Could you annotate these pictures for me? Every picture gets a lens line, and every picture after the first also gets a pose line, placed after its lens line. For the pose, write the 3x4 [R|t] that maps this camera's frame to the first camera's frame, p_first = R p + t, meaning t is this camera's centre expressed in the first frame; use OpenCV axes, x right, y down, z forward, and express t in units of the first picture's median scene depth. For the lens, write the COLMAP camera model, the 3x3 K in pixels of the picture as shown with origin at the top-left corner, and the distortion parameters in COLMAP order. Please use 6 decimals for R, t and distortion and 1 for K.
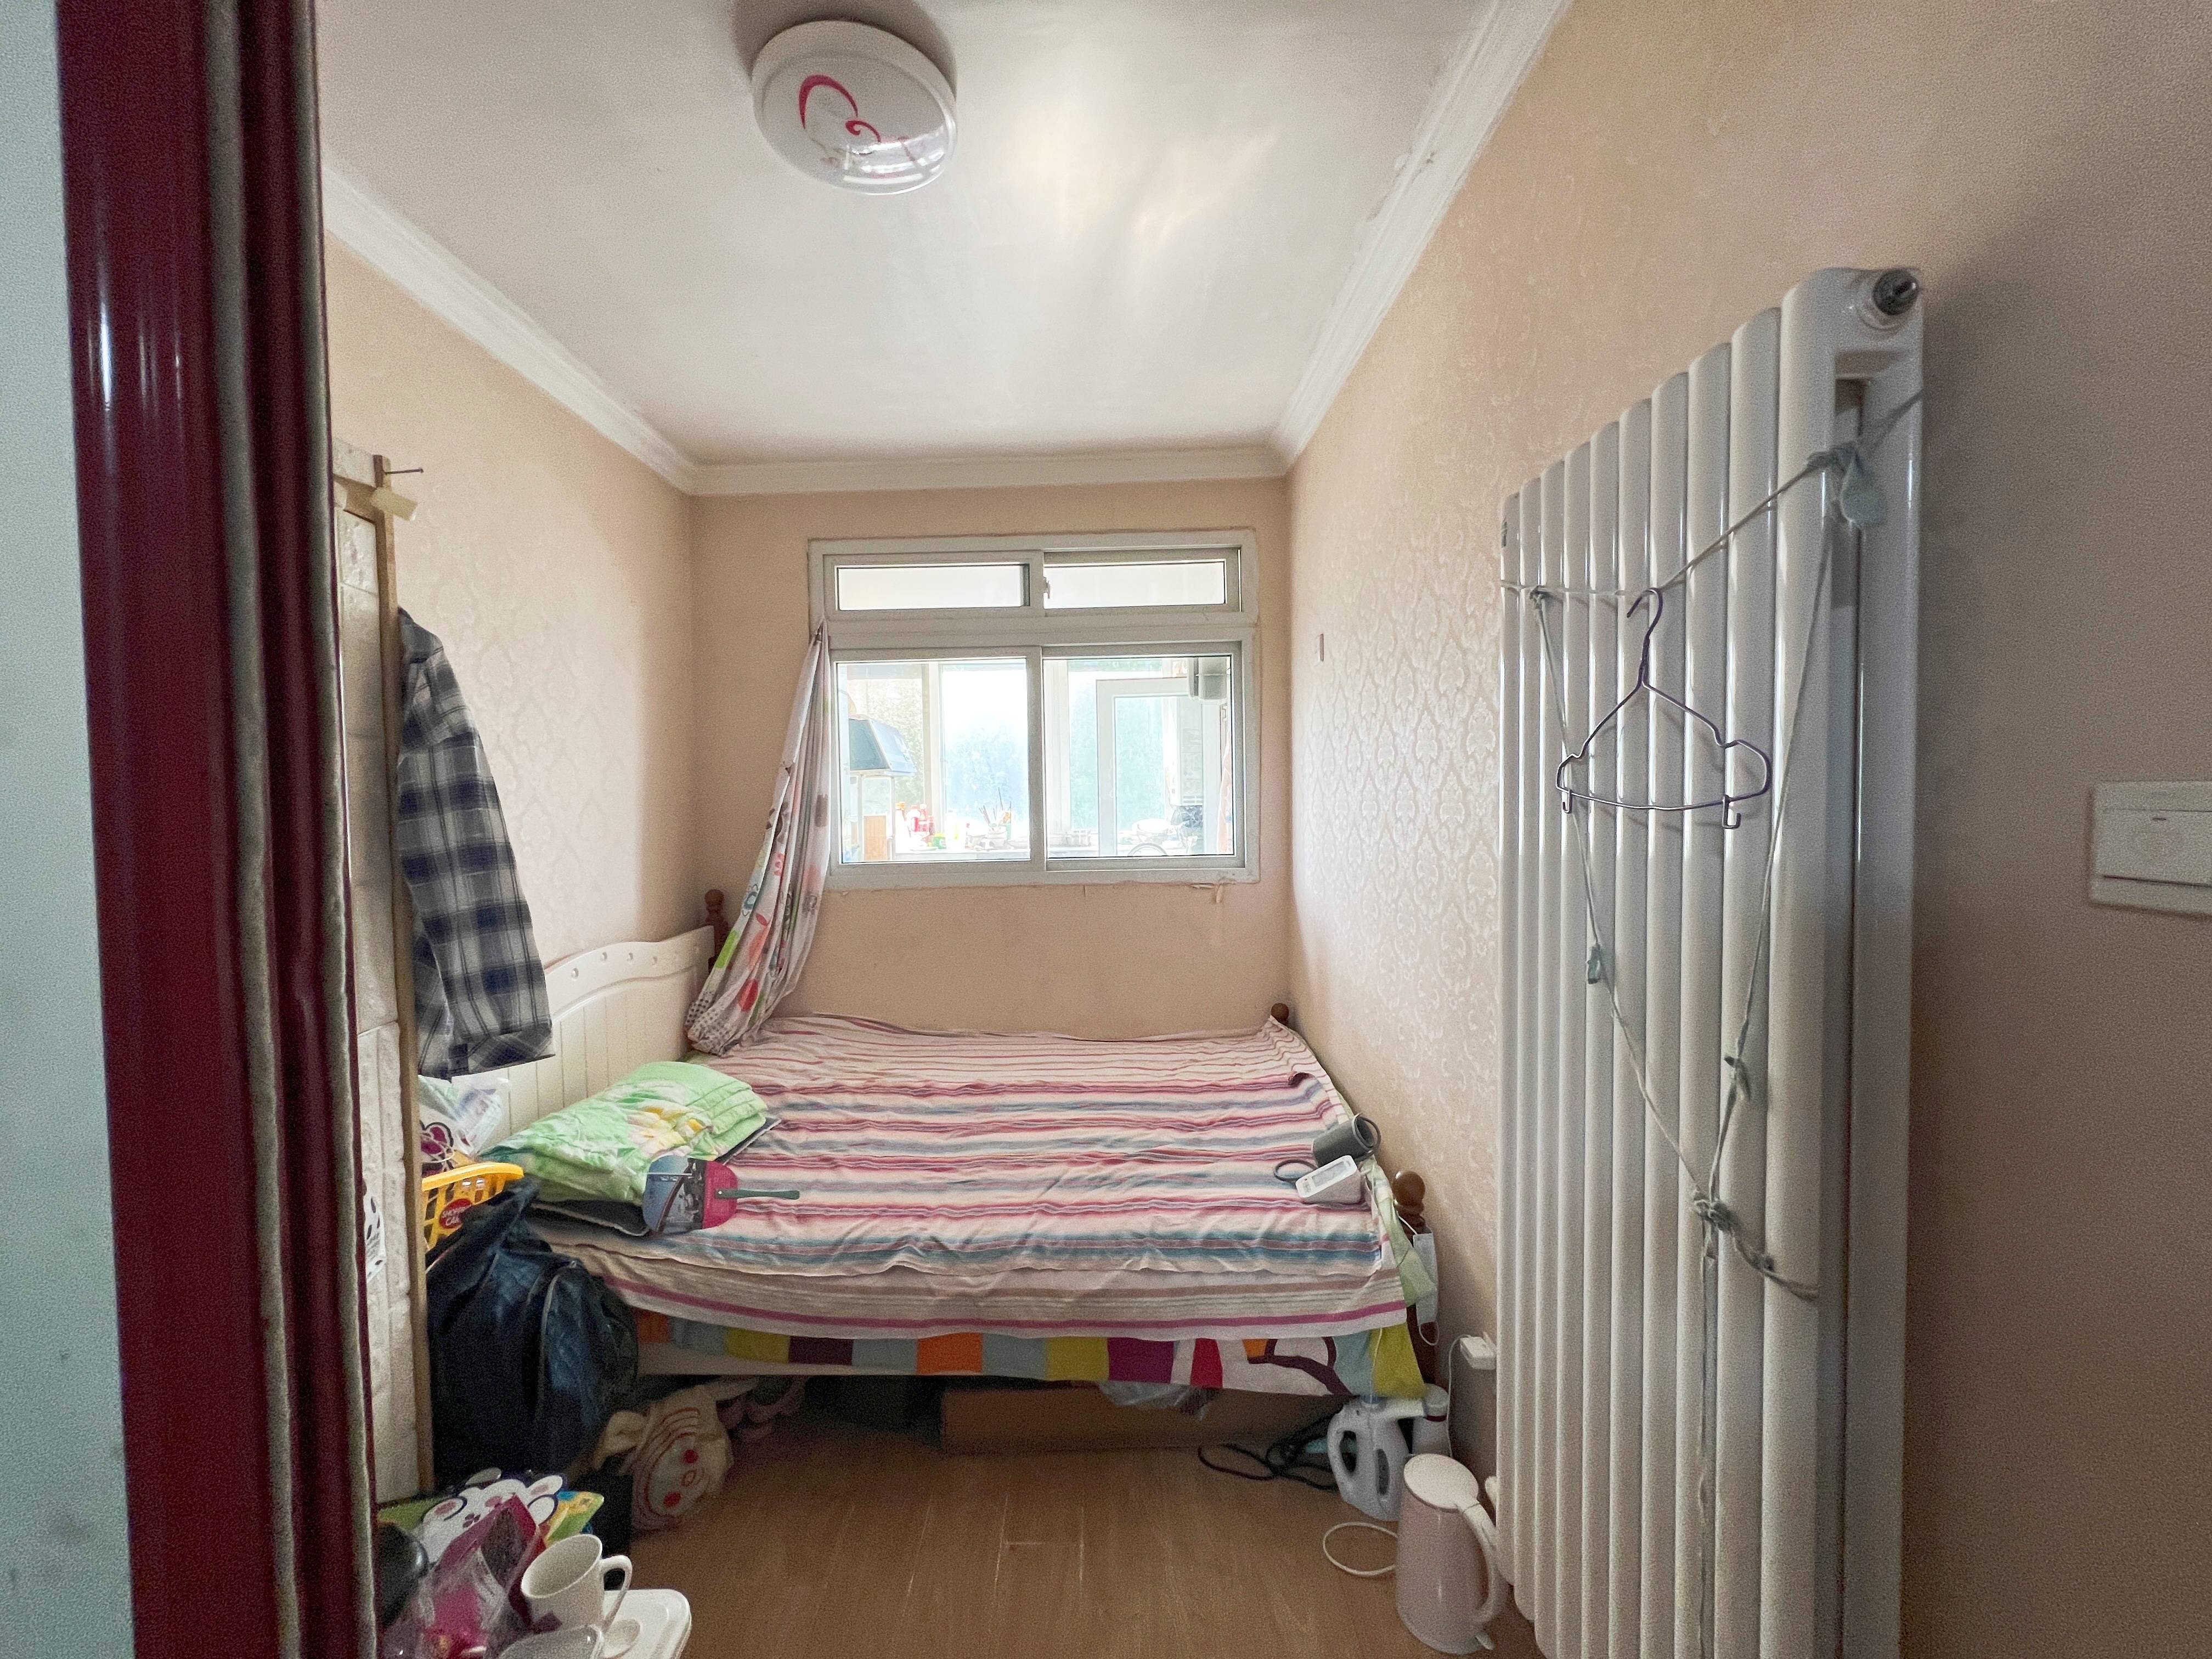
lens RADIAL K [[899.1, 0, 1104.3], [0, 899.1, 830.7], [0, 0, 1]] dist [-0.002406, 0.001156]
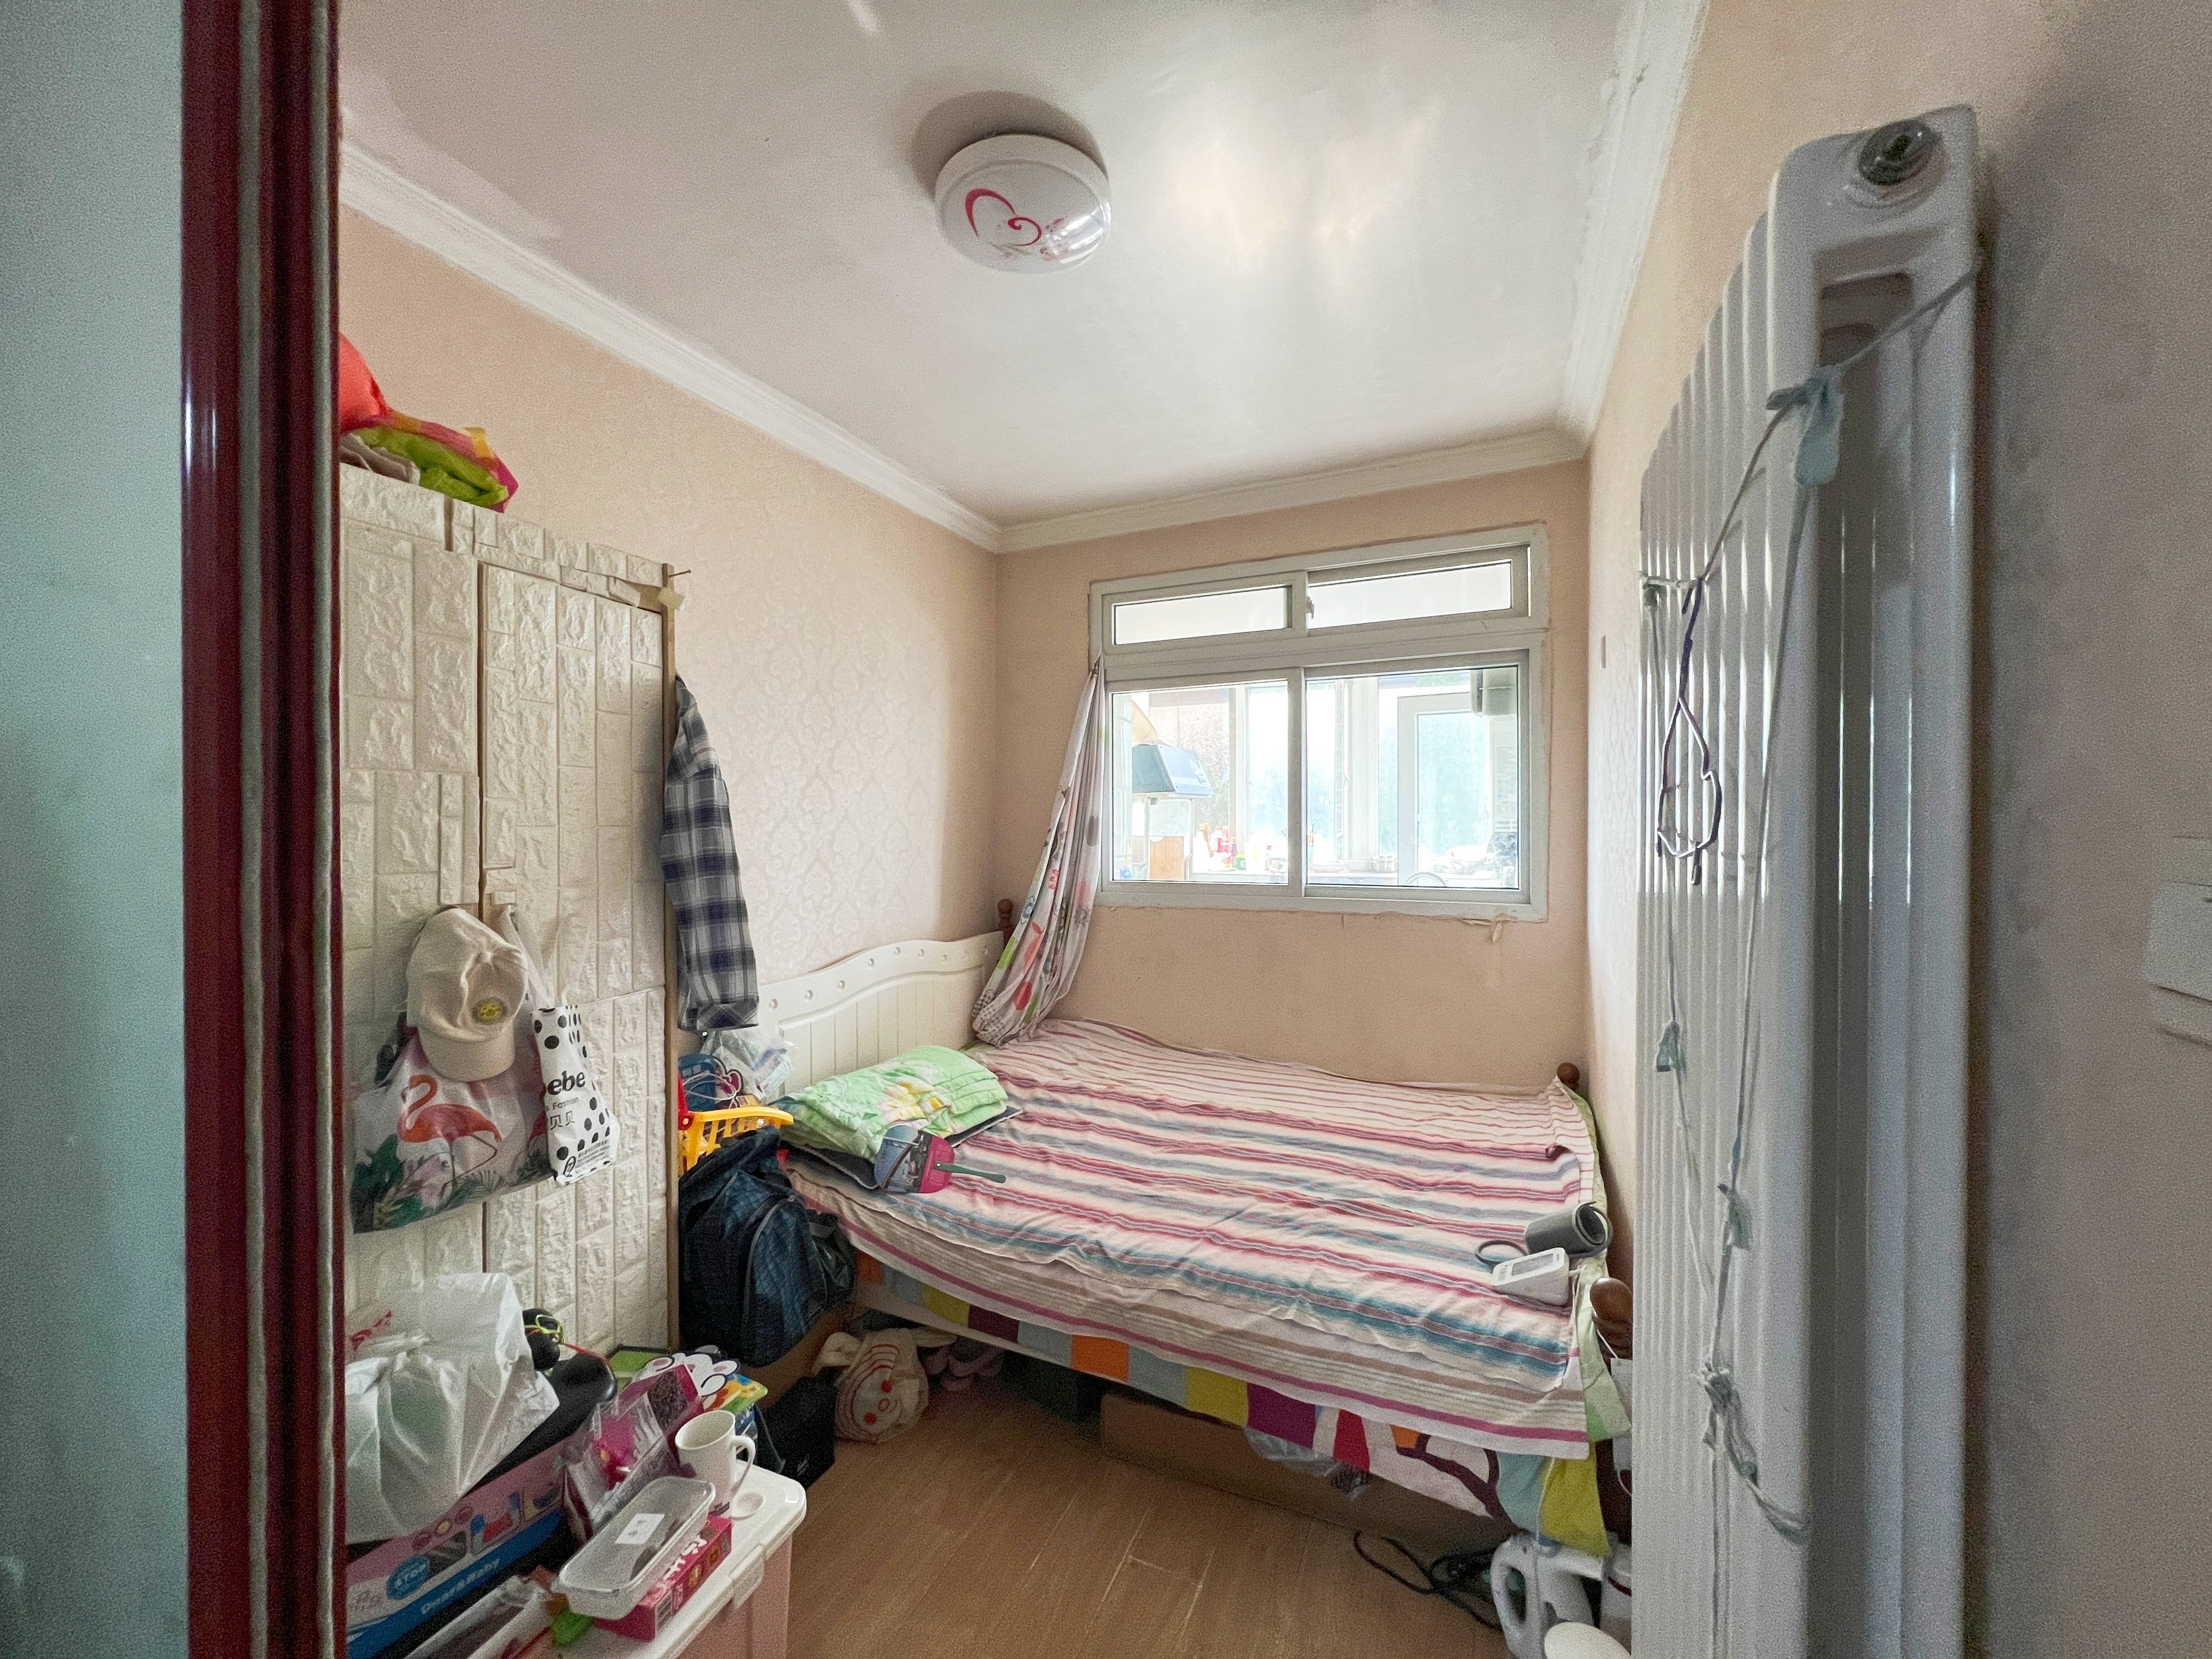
lens RADIAL K [[899.1, 0, 1101.8], [0, 899.1, 829.6], [0, 0, 1]] dist [-0.002406, 0.001156]
pose [[0.910122, 0.018292, -0.413937, 0.237702], [-0.027735, 0.999474, -0.016814, -0.009889], [0.413412, 0.026783, 0.910150, 0.035788]]
